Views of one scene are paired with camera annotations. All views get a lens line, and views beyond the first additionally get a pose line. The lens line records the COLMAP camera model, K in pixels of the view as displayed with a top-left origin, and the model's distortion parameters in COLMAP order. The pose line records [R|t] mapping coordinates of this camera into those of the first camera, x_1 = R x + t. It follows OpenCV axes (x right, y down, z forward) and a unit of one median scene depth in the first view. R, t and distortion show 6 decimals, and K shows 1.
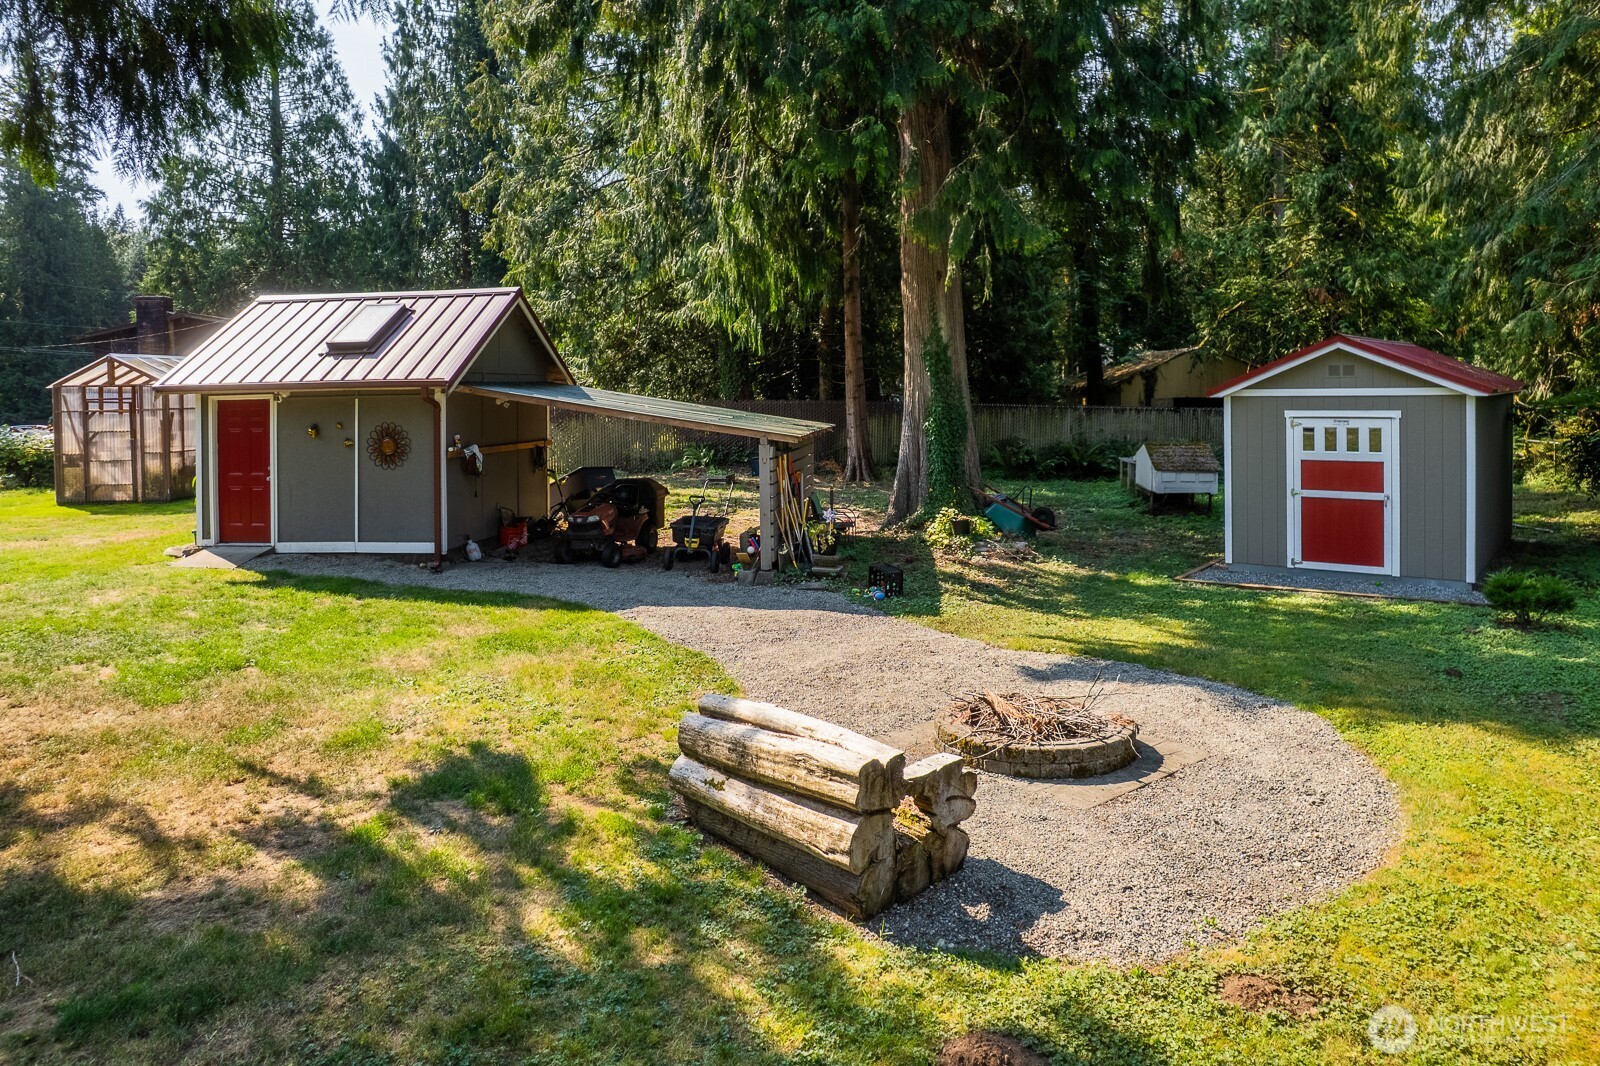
lens RADIAL K [[1013.1, 0, 800.0], [0, 1013.1, 533.0], [0, 0, 1]] dist [-0.075966, 0.071154]
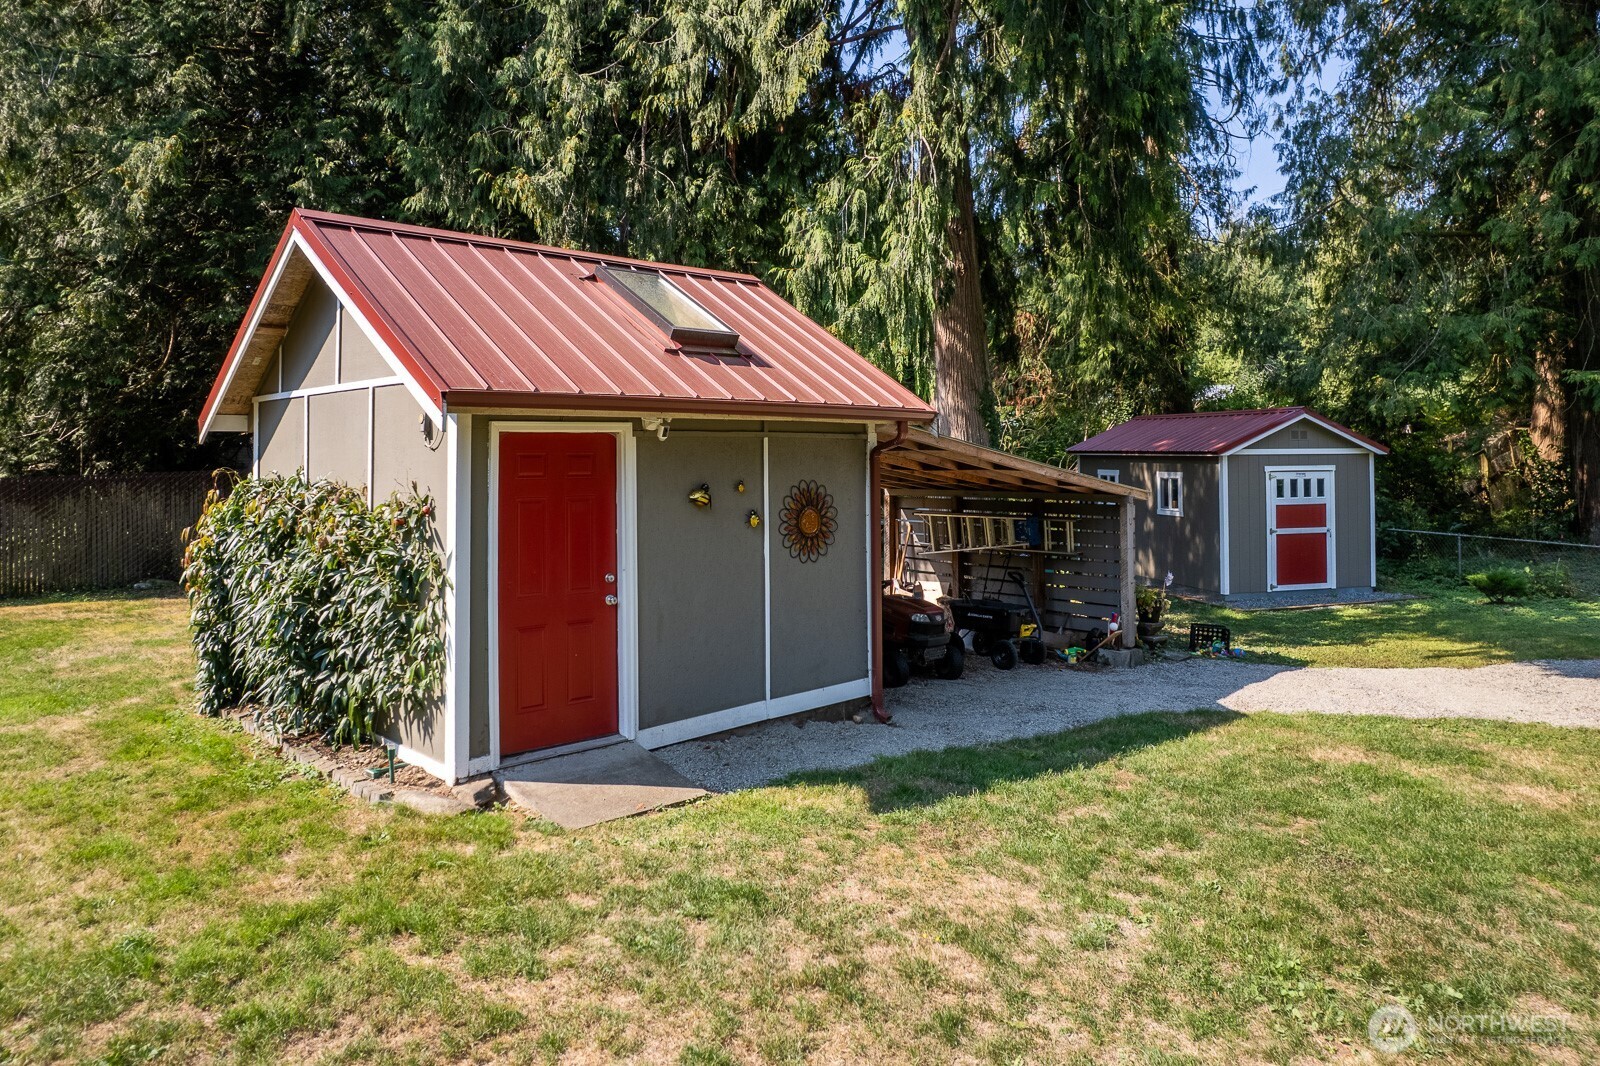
lens RADIAL K [[1013.1, 0, 800.0], [0, 1013.1, 533.0], [0, 0, 1]] dist [-0.075966, 0.071154]
pose [[0.661055, -0.046531, 0.748893, -0.849091], [0.104198, 0.994098, -0.030211, -0.063448], [-0.743067, 0.098004, 0.662002, 0.624339]]
